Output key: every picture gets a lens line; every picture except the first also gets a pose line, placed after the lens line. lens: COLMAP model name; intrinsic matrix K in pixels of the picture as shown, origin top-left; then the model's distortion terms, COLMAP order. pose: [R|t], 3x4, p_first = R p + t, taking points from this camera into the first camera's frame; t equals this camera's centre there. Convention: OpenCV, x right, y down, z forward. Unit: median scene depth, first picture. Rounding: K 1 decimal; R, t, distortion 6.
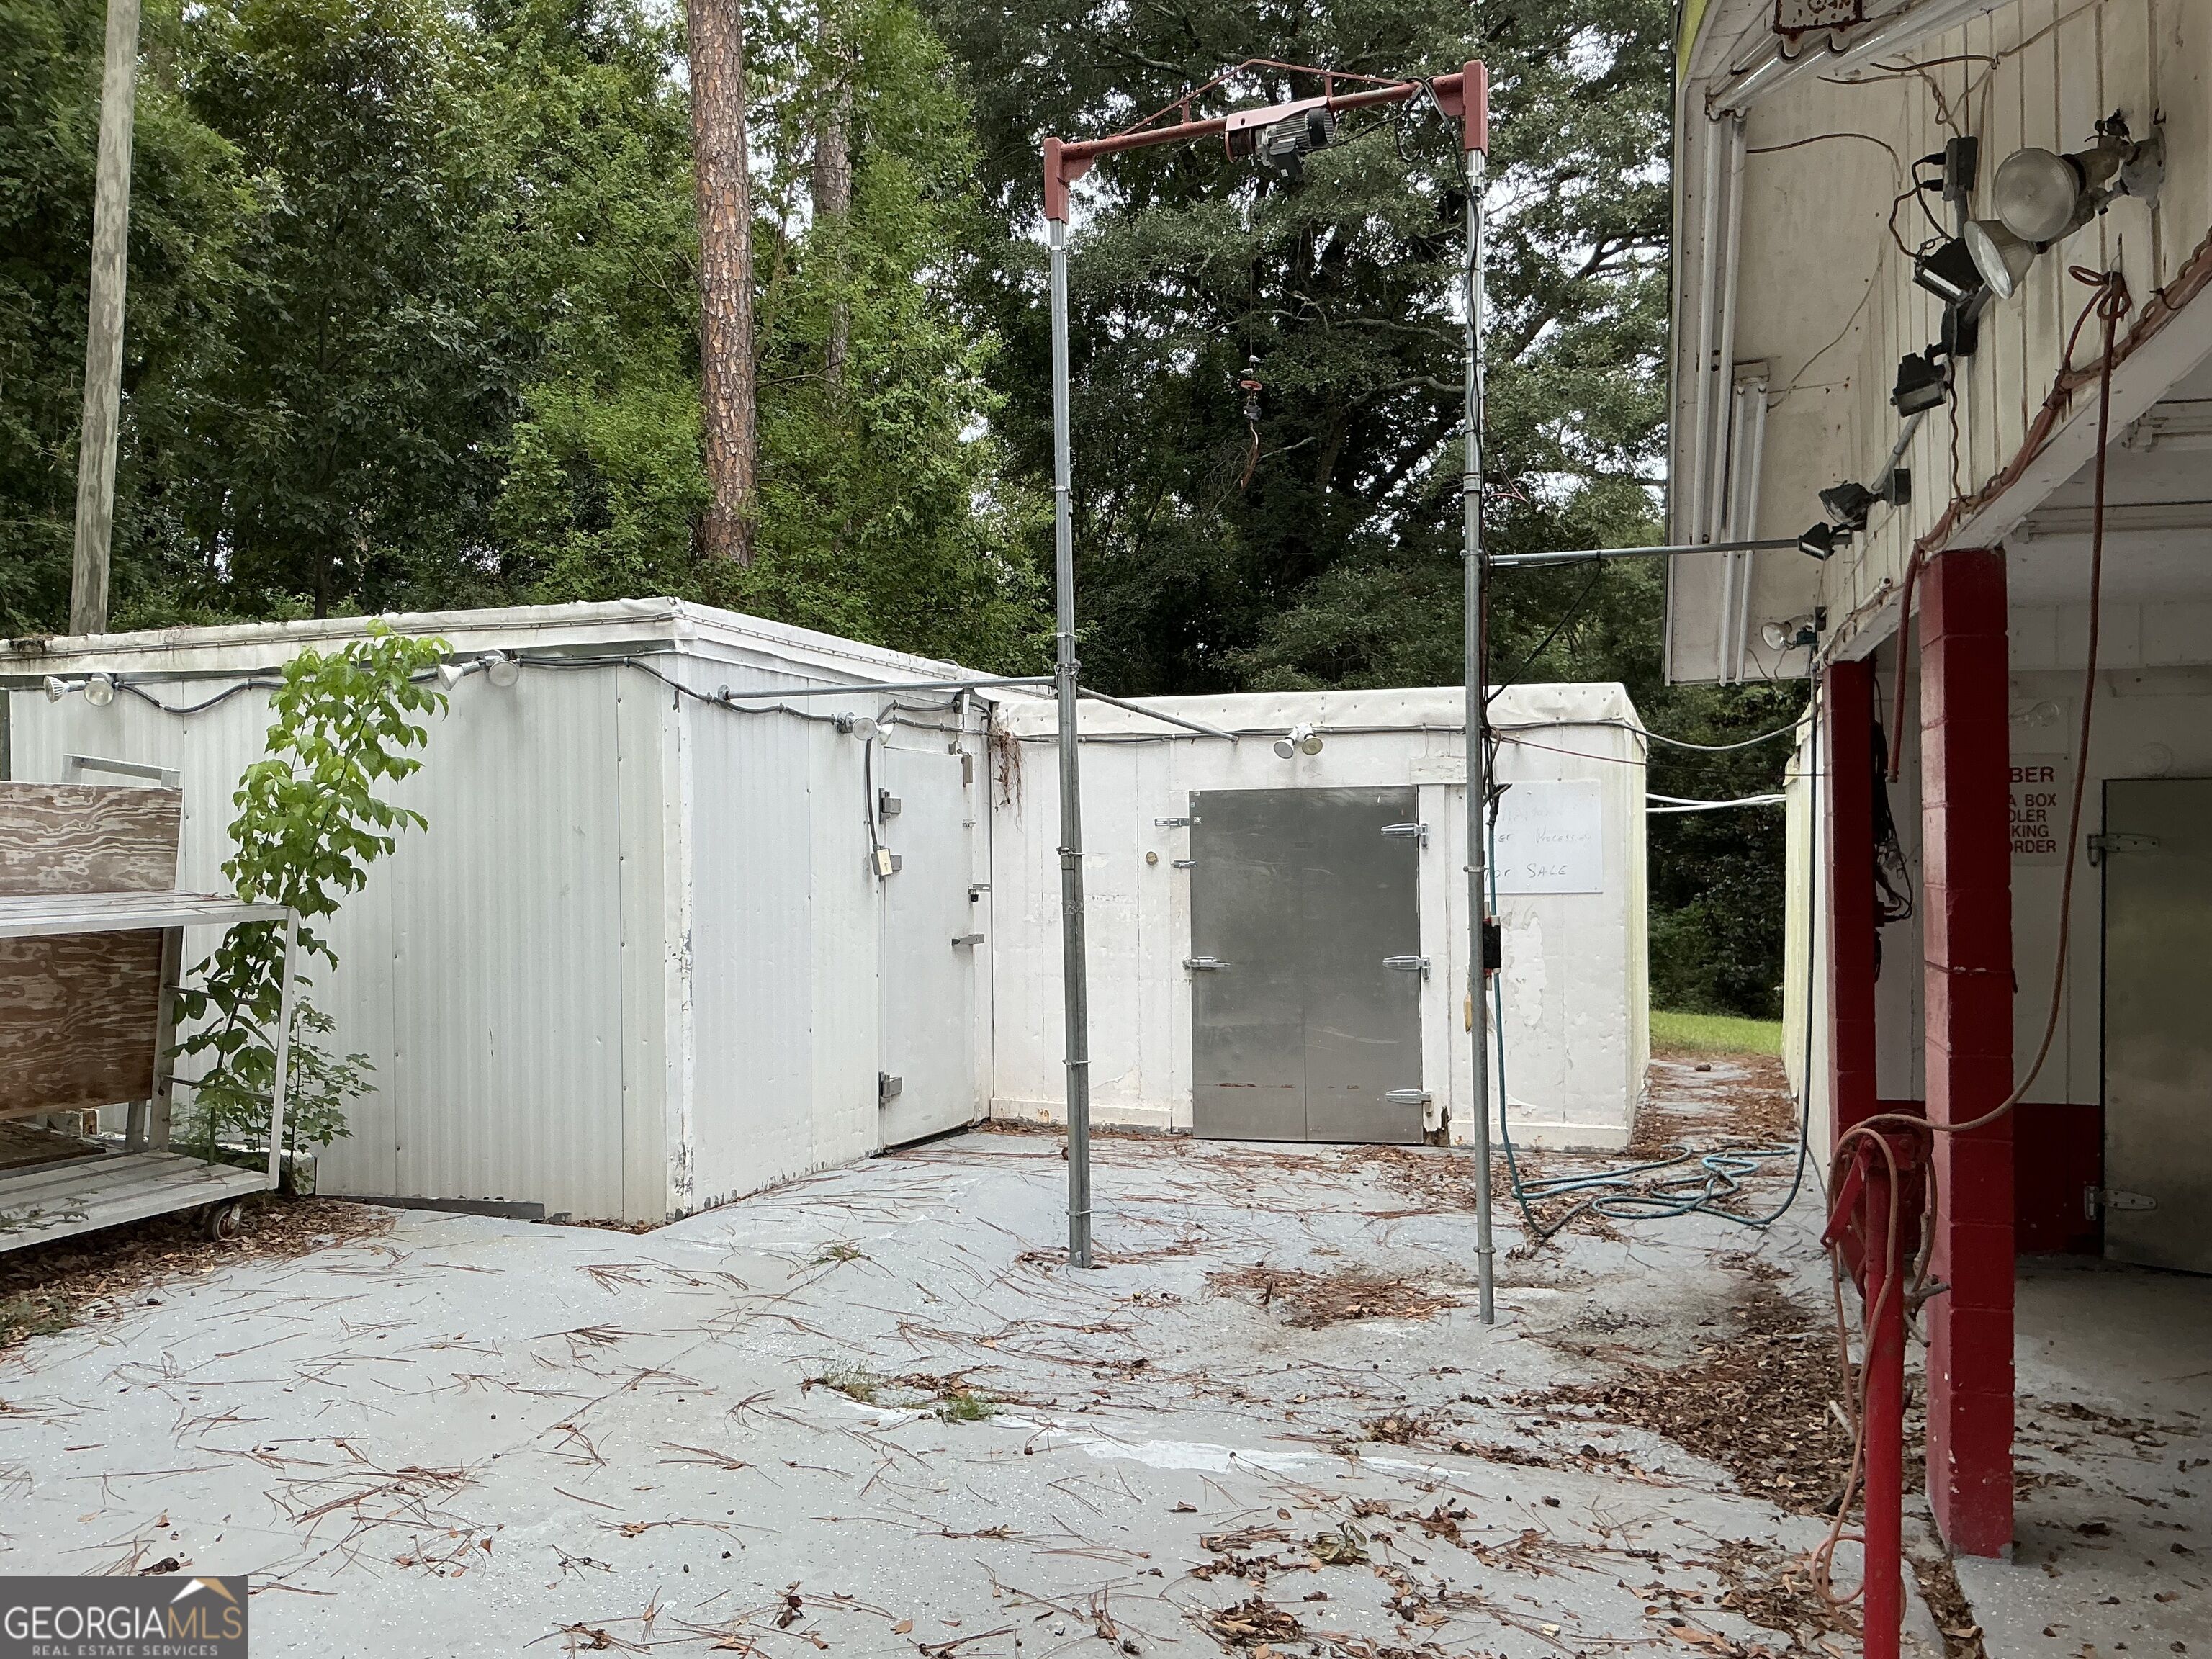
lens RADIAL K [[1781.9, 0, 1106.0], [0, 1781.9, 829.5], [0, 0, 1]] dist [0.002632, 0.000617]
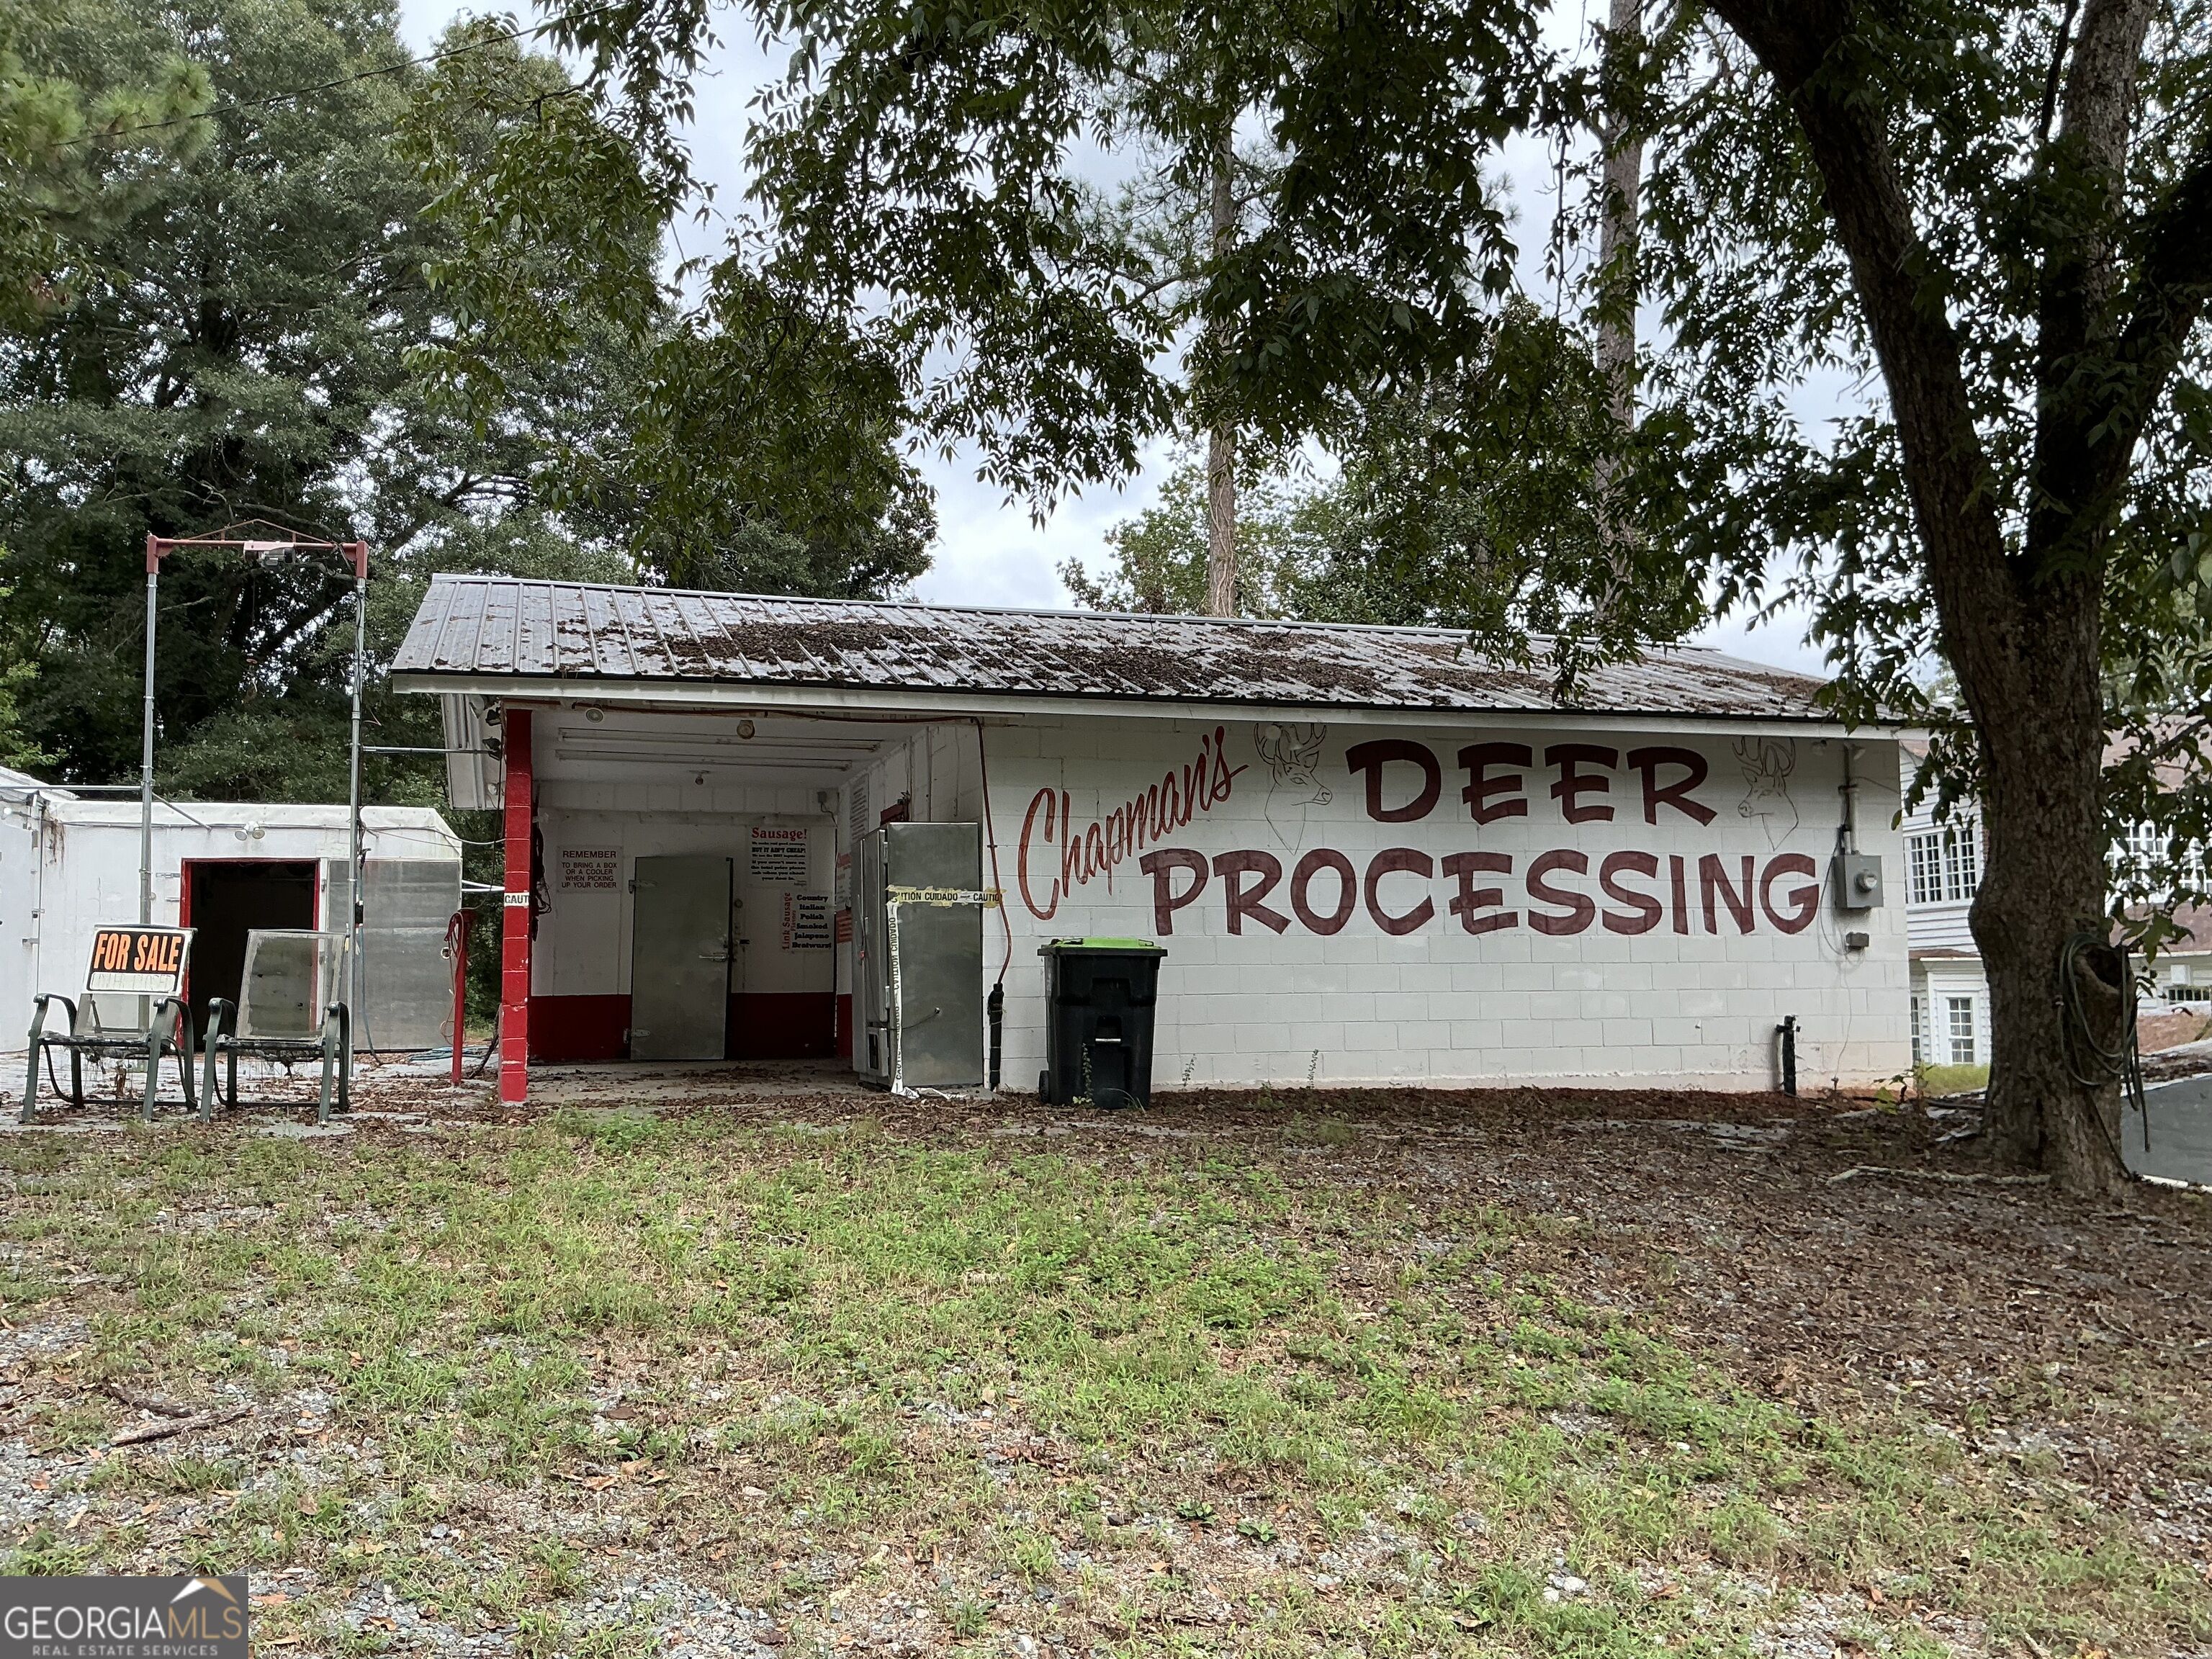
lens RADIAL K [[1974.7, 0, 1106.0], [0, 1974.7, 829.5], [0, 0, 1]] dist [0.003071, 0.002489]
pose [[0.840904, 0.046920, 0.539146, -0.224692], [-0.001125, 0.996384, -0.084957, 0.109557], [-0.541183, 0.070834, 0.837916, -1.061962]]
